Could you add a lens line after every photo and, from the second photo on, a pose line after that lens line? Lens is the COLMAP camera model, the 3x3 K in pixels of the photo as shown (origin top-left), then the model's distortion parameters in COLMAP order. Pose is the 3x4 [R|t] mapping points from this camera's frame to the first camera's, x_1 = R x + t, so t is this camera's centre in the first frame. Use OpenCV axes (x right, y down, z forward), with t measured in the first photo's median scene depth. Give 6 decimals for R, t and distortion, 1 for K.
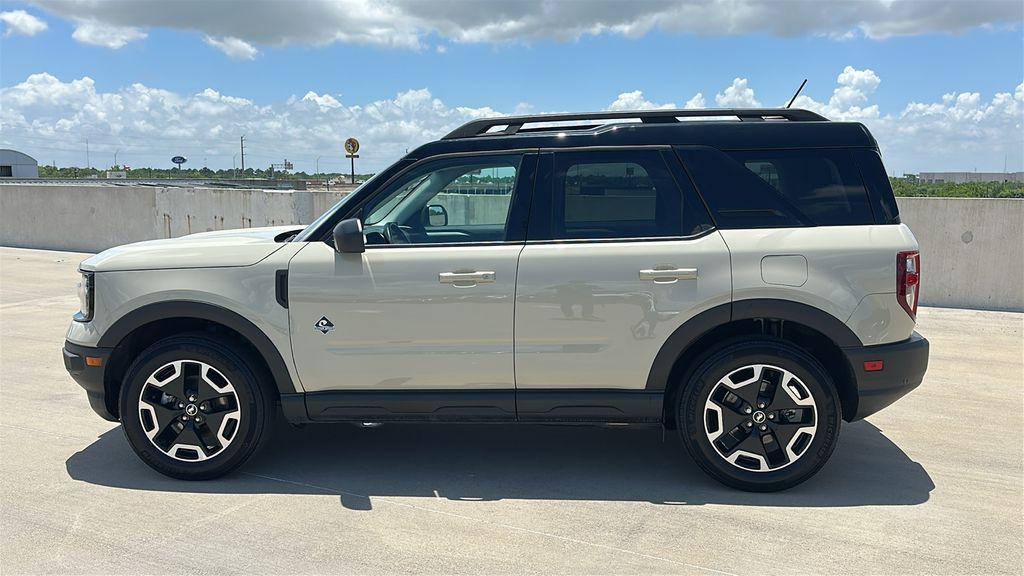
lens RADIAL K [[886.0, 0, 512.7], [0, 886.0, 292.1], [0, 0, 1]] dist [0.110672, -0.164177]
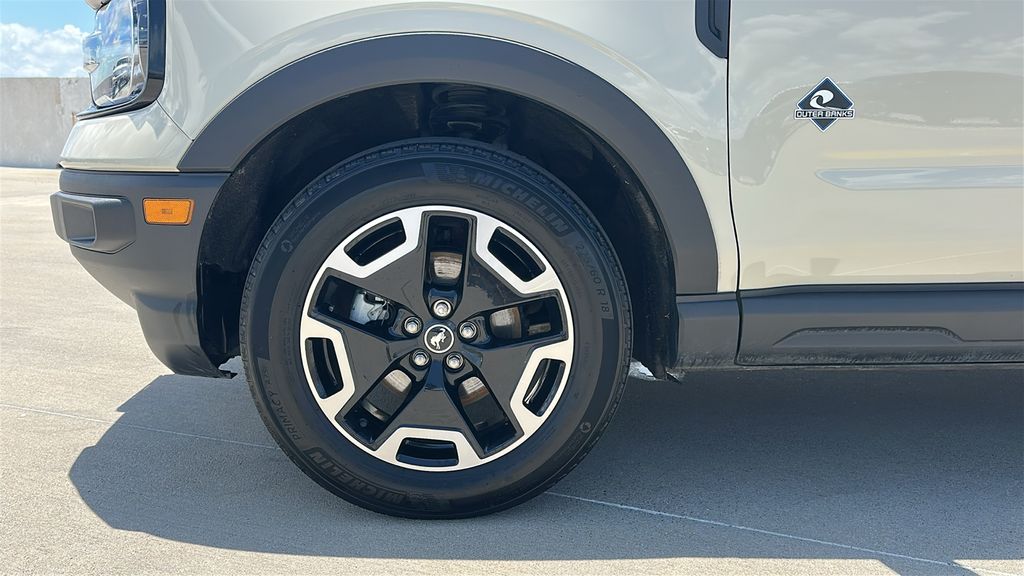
lens RADIAL K [[886.0, 0, 527.4], [0, 886.0, 276.6], [0, 0, 1]] dist [0.110672, -0.164177]
pose [[0.994528, -0.012025, 0.103772, -0.359885], [0.004088, 0.997072, 0.076358, 0.076193], [-0.104386, -0.075516, 0.991666, 0.623733]]
